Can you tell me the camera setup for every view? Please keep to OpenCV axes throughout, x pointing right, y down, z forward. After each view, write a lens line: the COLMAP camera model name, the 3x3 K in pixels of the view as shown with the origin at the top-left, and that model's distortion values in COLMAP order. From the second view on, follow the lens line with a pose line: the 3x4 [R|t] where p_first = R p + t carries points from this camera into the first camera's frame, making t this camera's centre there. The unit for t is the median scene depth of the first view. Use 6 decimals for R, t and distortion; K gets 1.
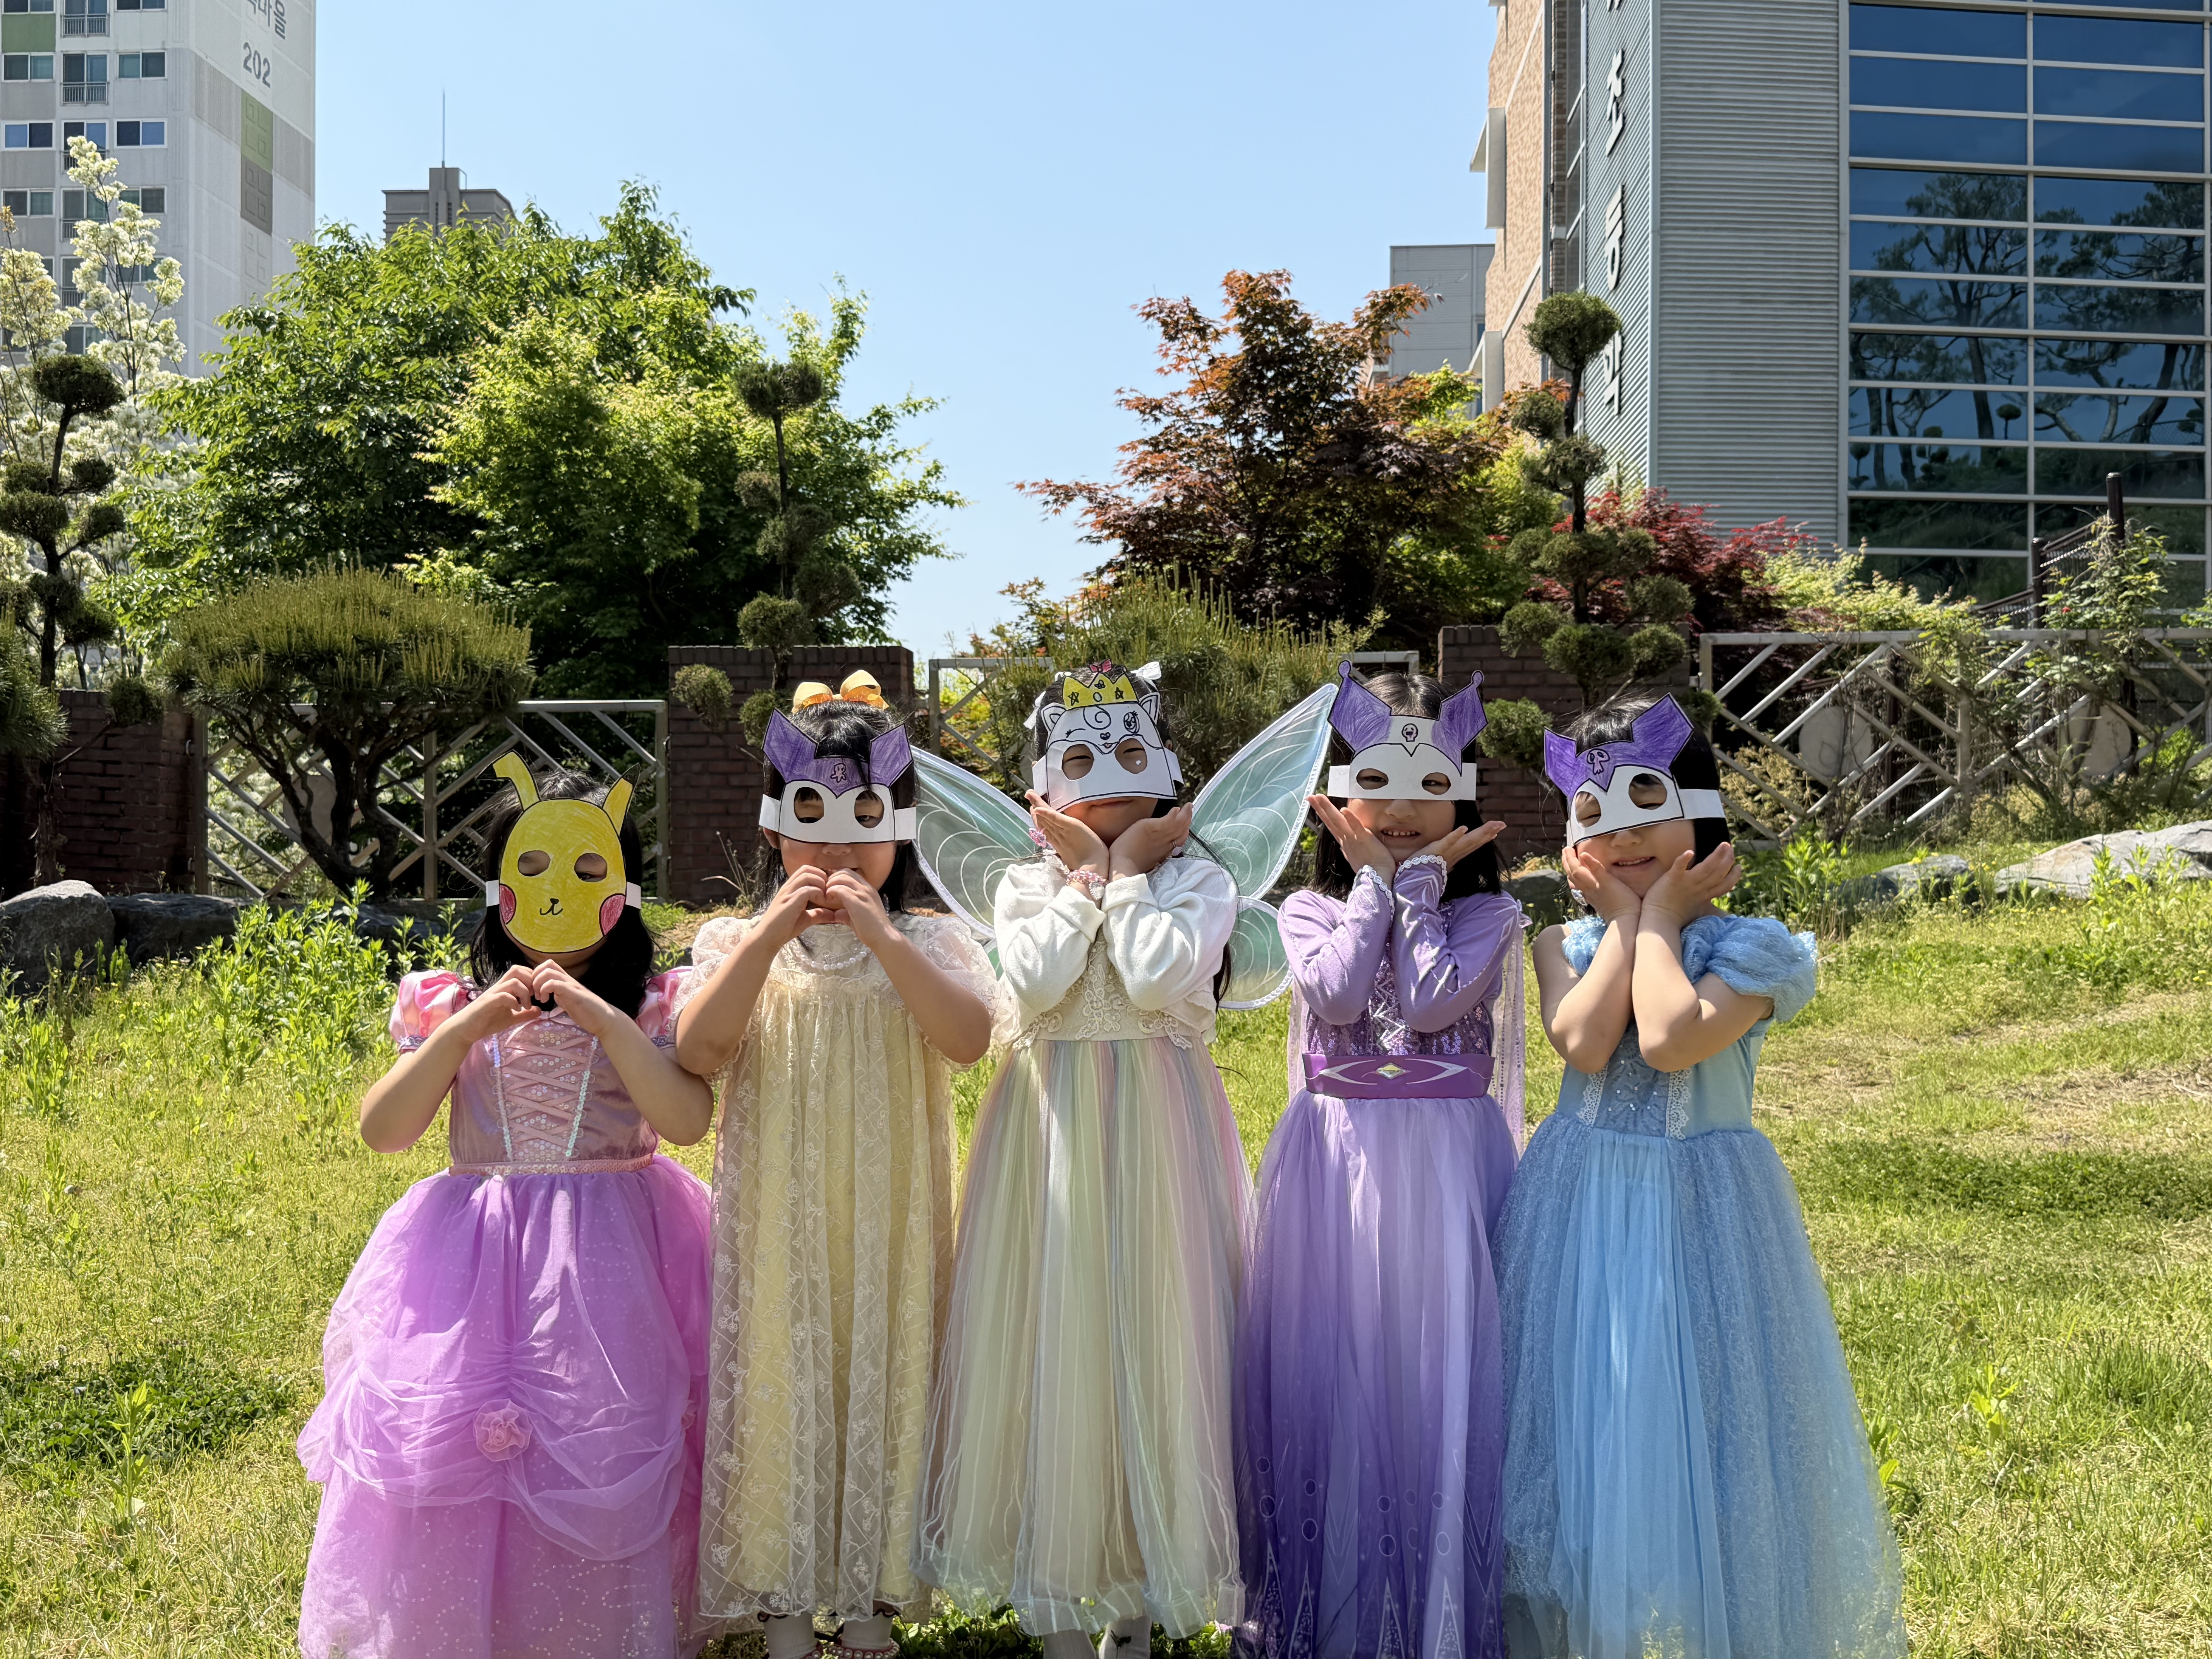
lens RADIAL K [[2258.0, 0, 1109.2], [0, 2258.0, 833.6], [0, 0, 1]] dist [0.137600, -0.294673]
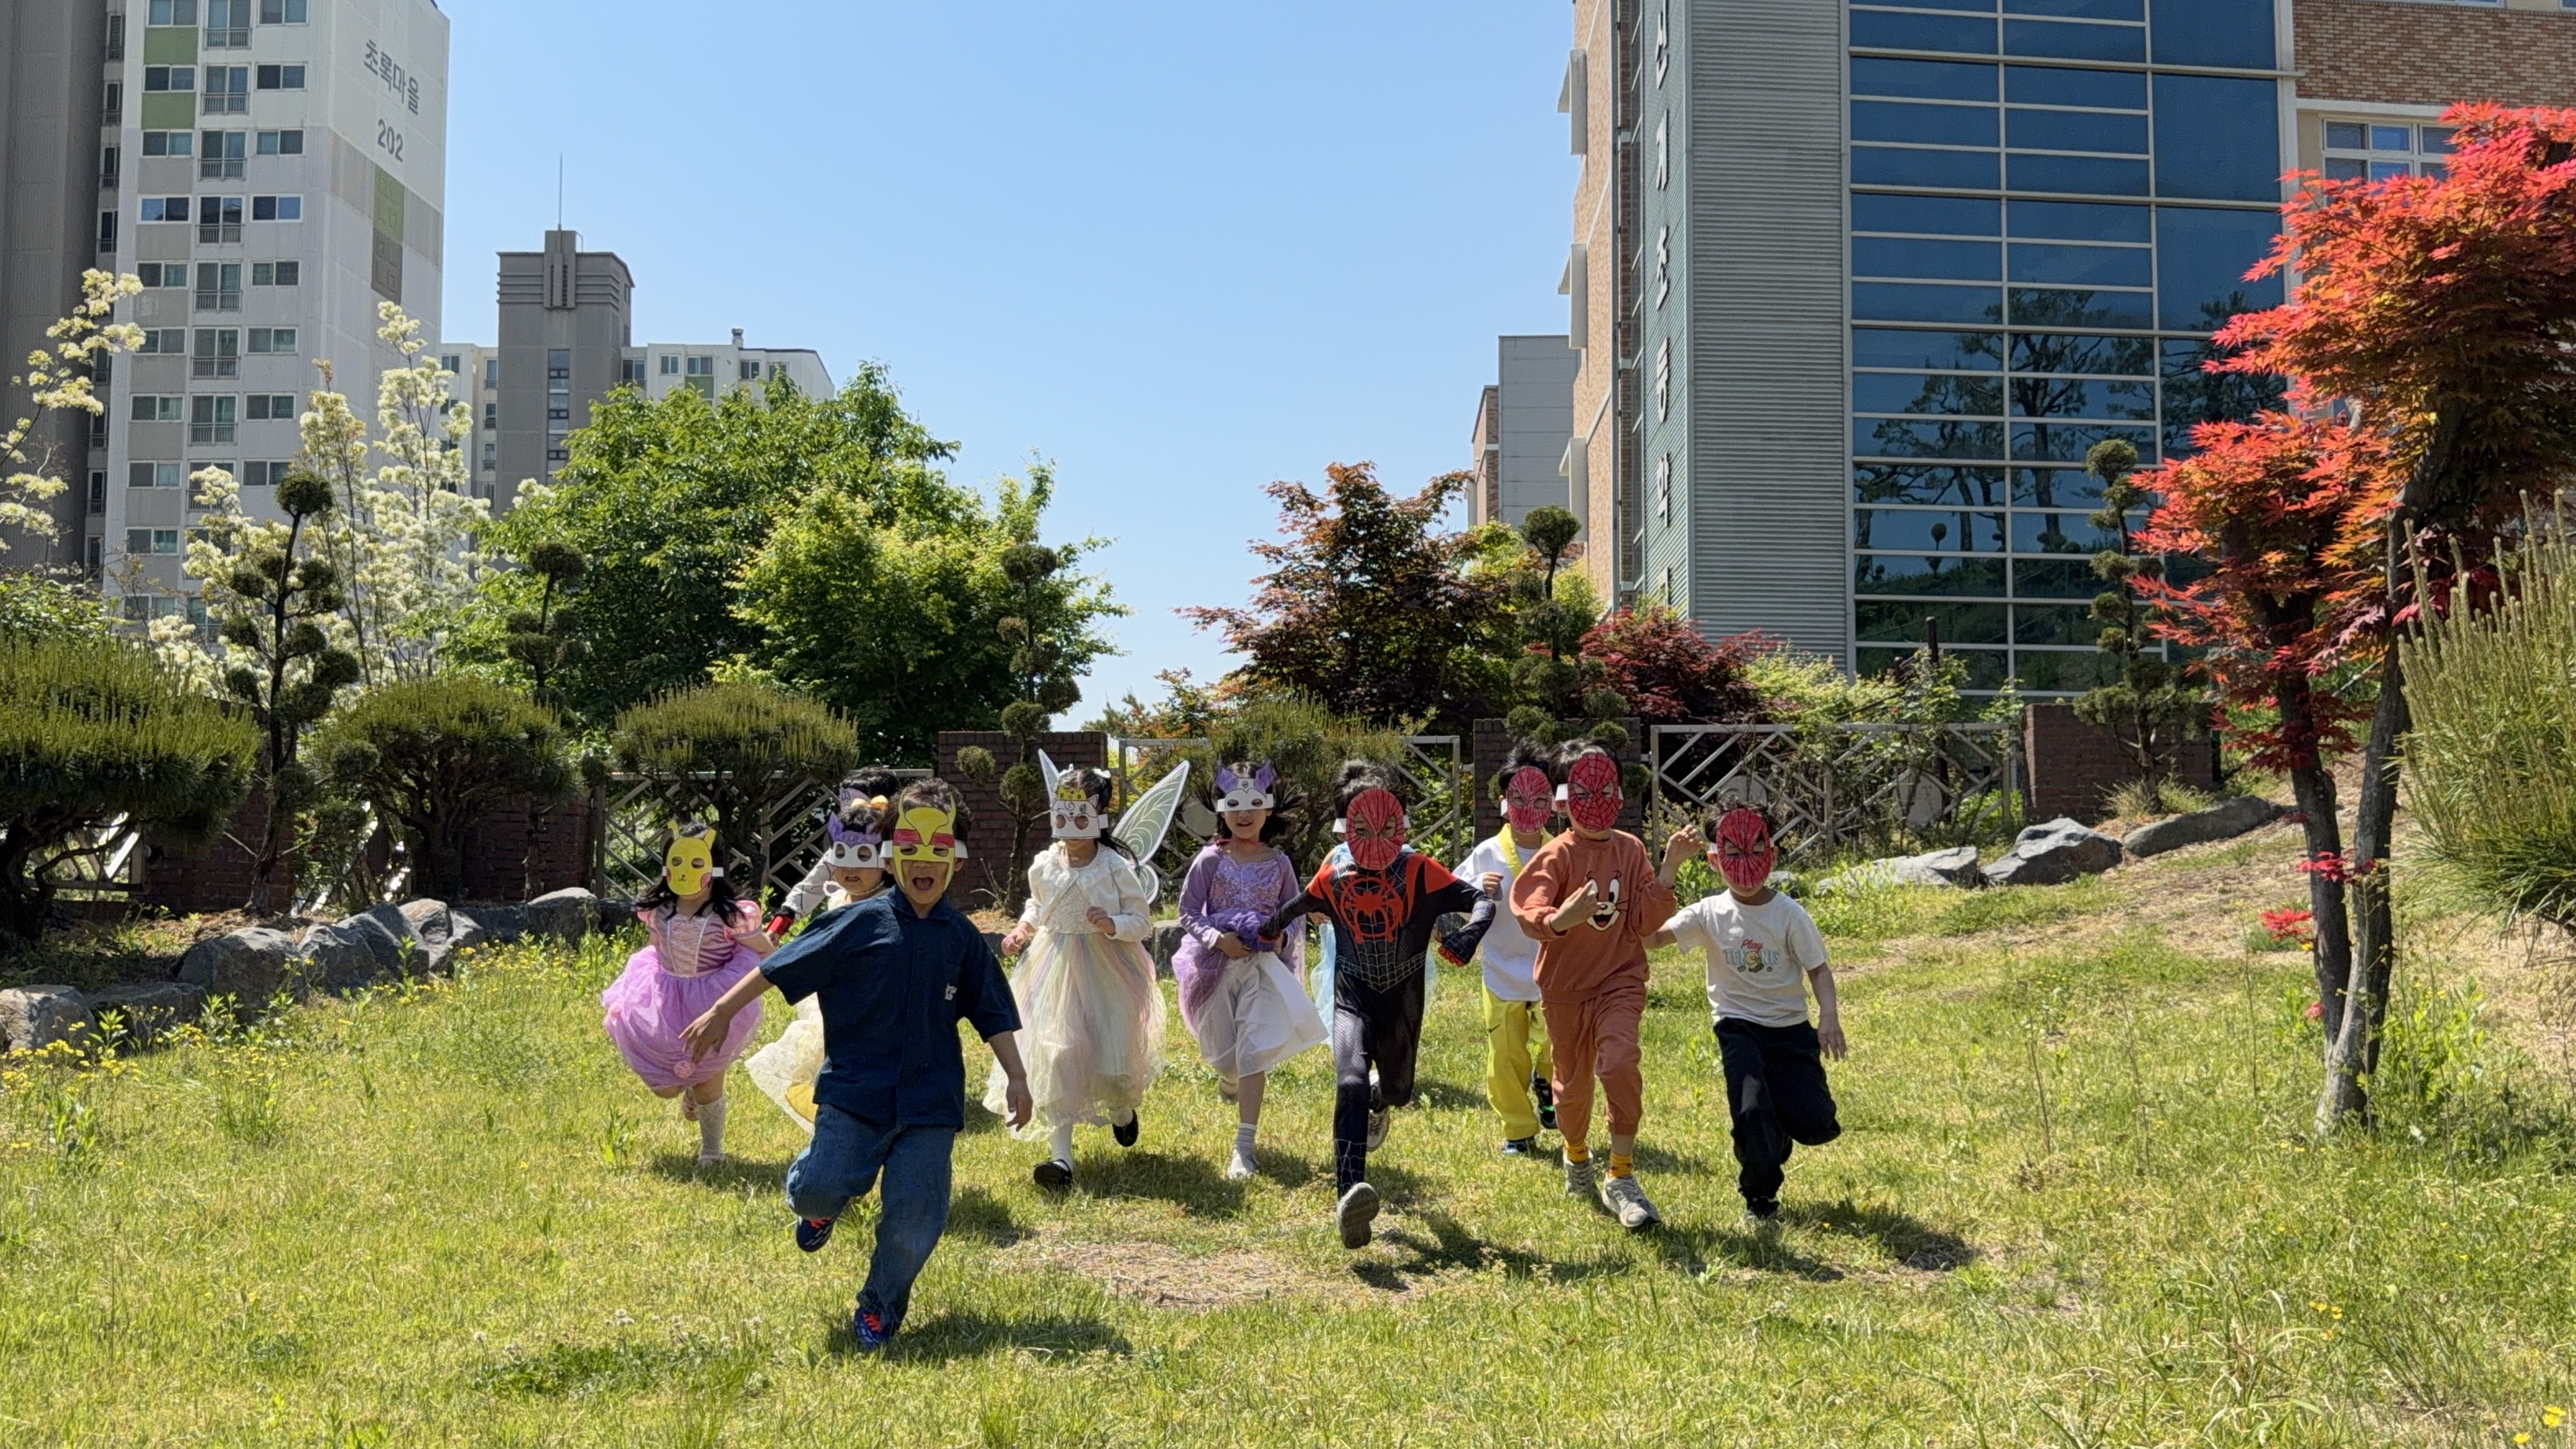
lens RADIAL K [[2310.8, 0, 1288.0], [0, 2310.8, 724.5], [0, 0, 1]] dist [0.209328, -0.466130]
pose [[0.999683, 0.001374, 0.025134, -0.008467], [0.000531, 0.997134, -0.075653, 0.020188], [-0.025166, 0.075642, 0.996817, -0.395354]]
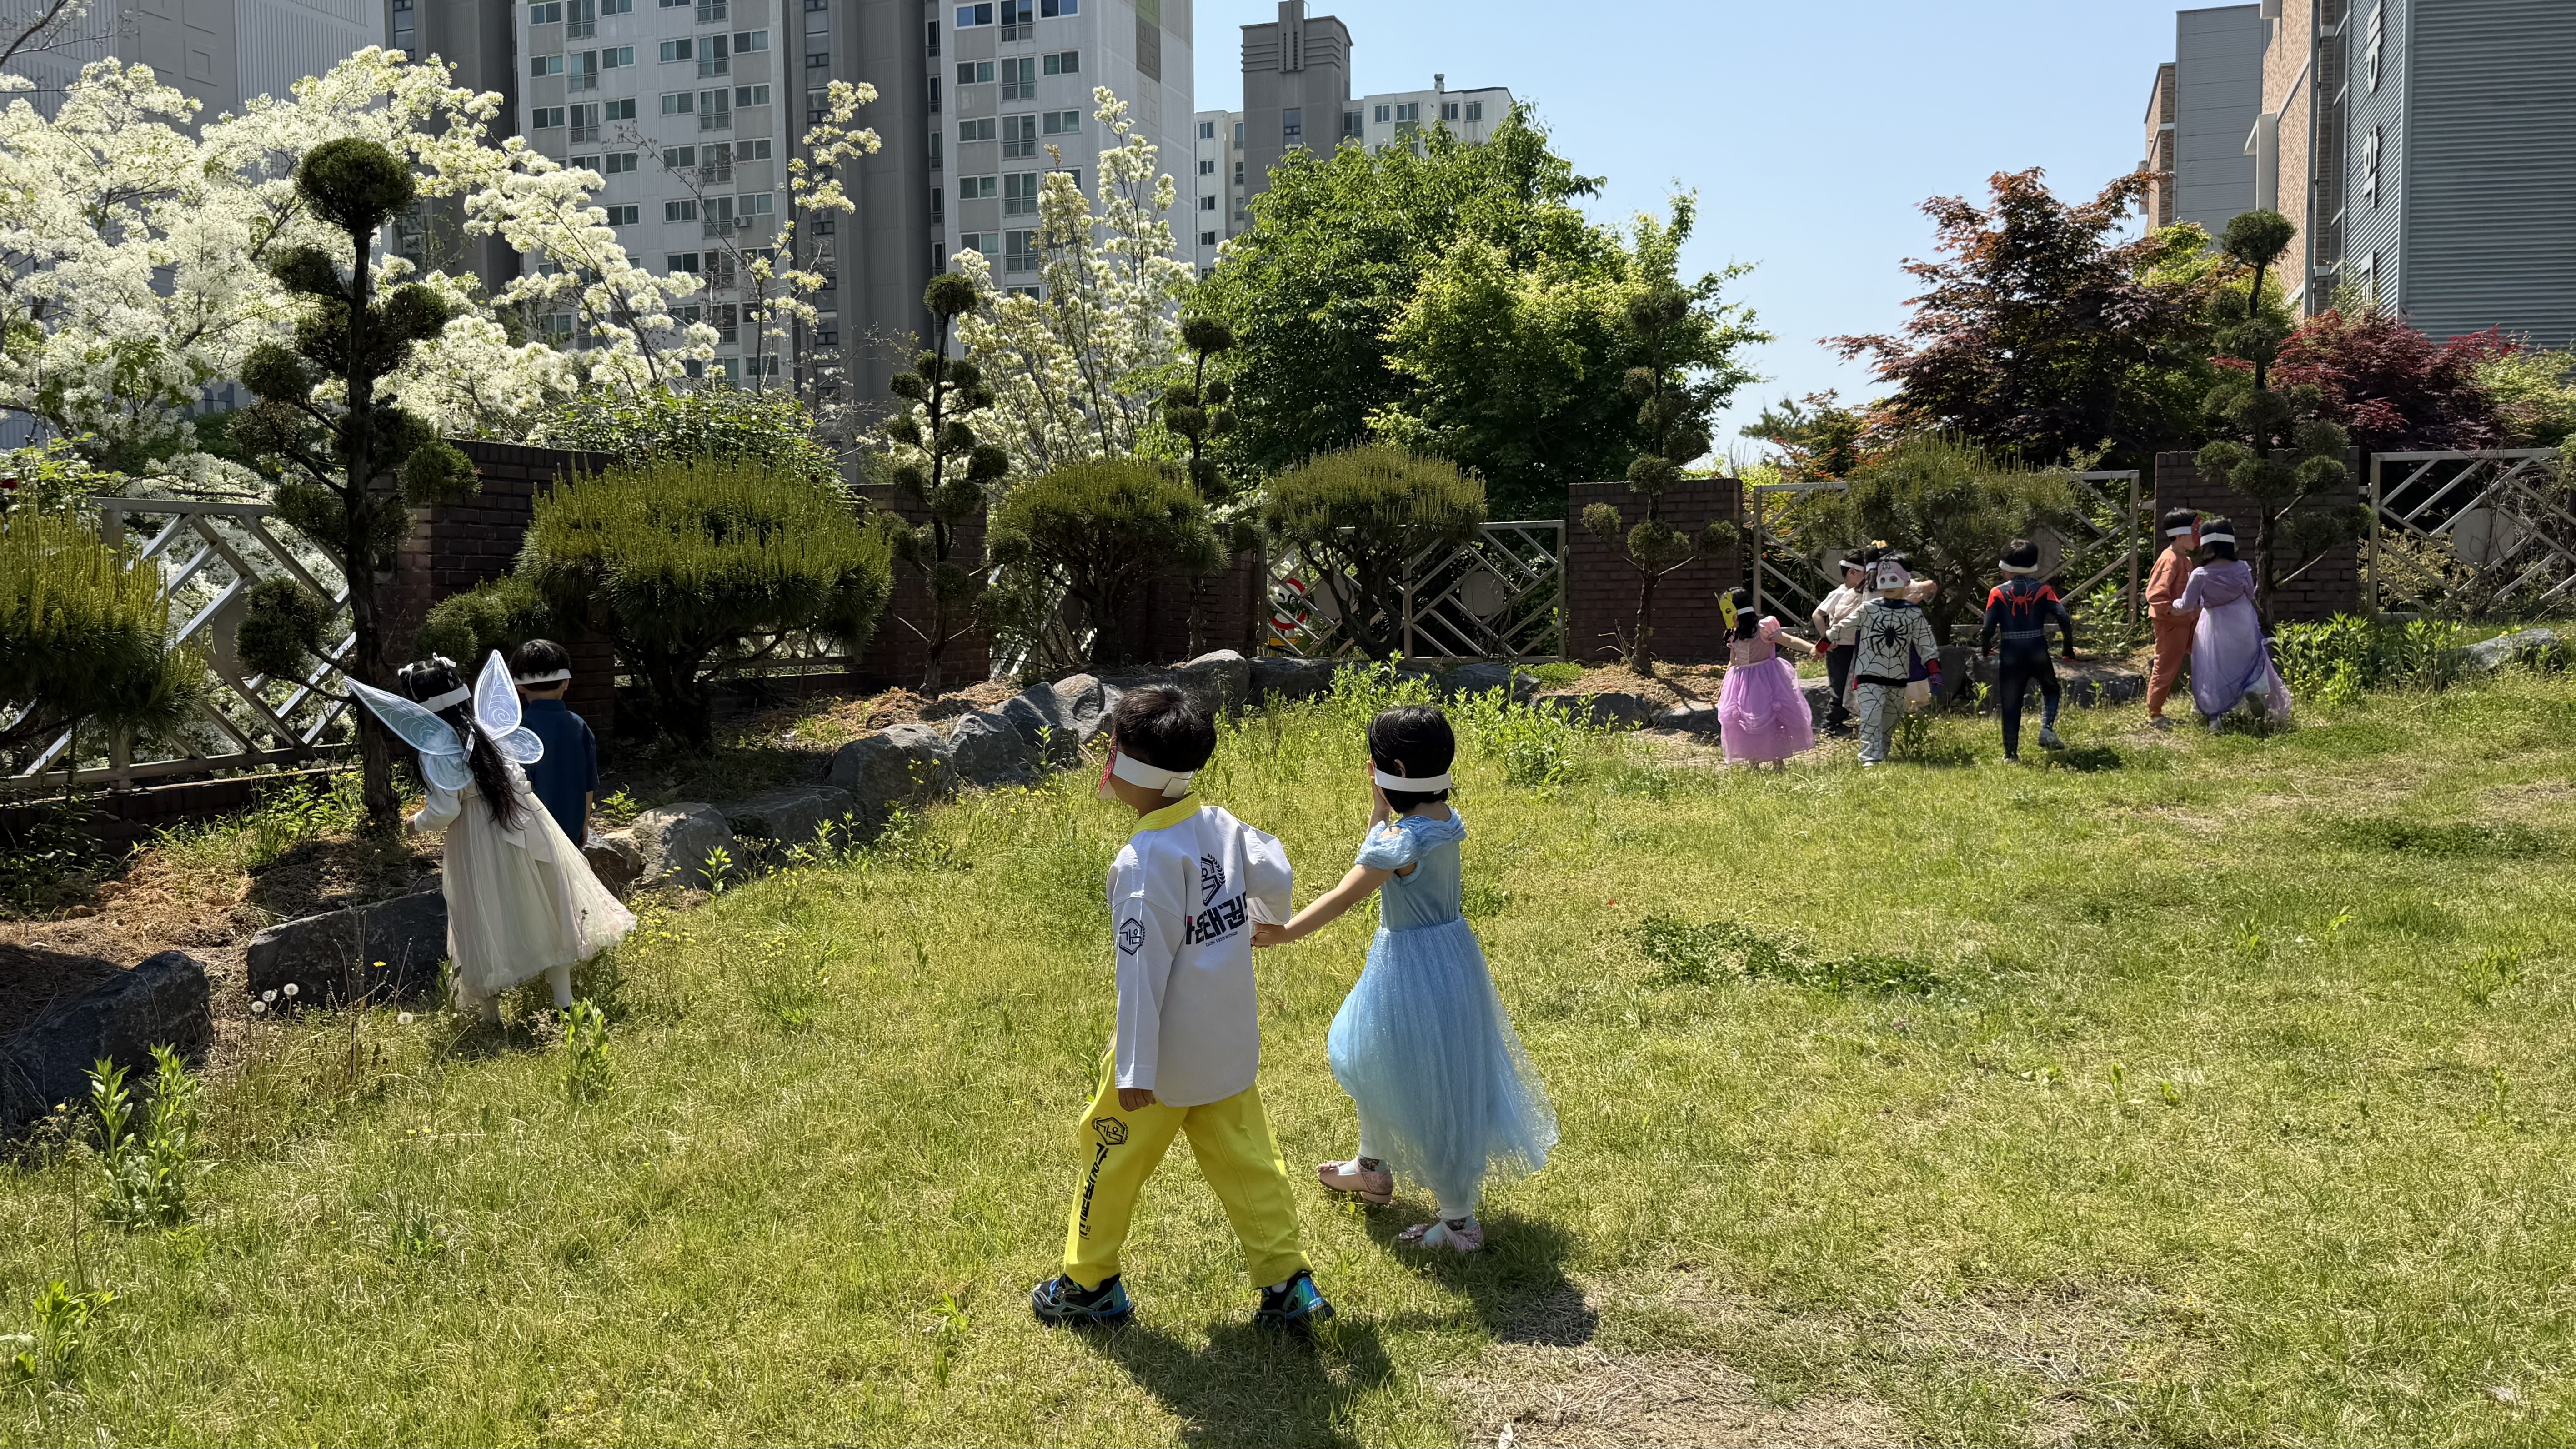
lens RADIAL K [[2017.3, 0, 1272.4], [0, 2017.3, 726.1], [0, 0, 1]] dist [0.128566, -0.249704]
pose [[0.957407, 0.009718, -0.288578, -0.001001], [0.011270, 0.997414, 0.070978, -0.018492], [0.288522, -0.071208, 0.954822, -0.252381]]
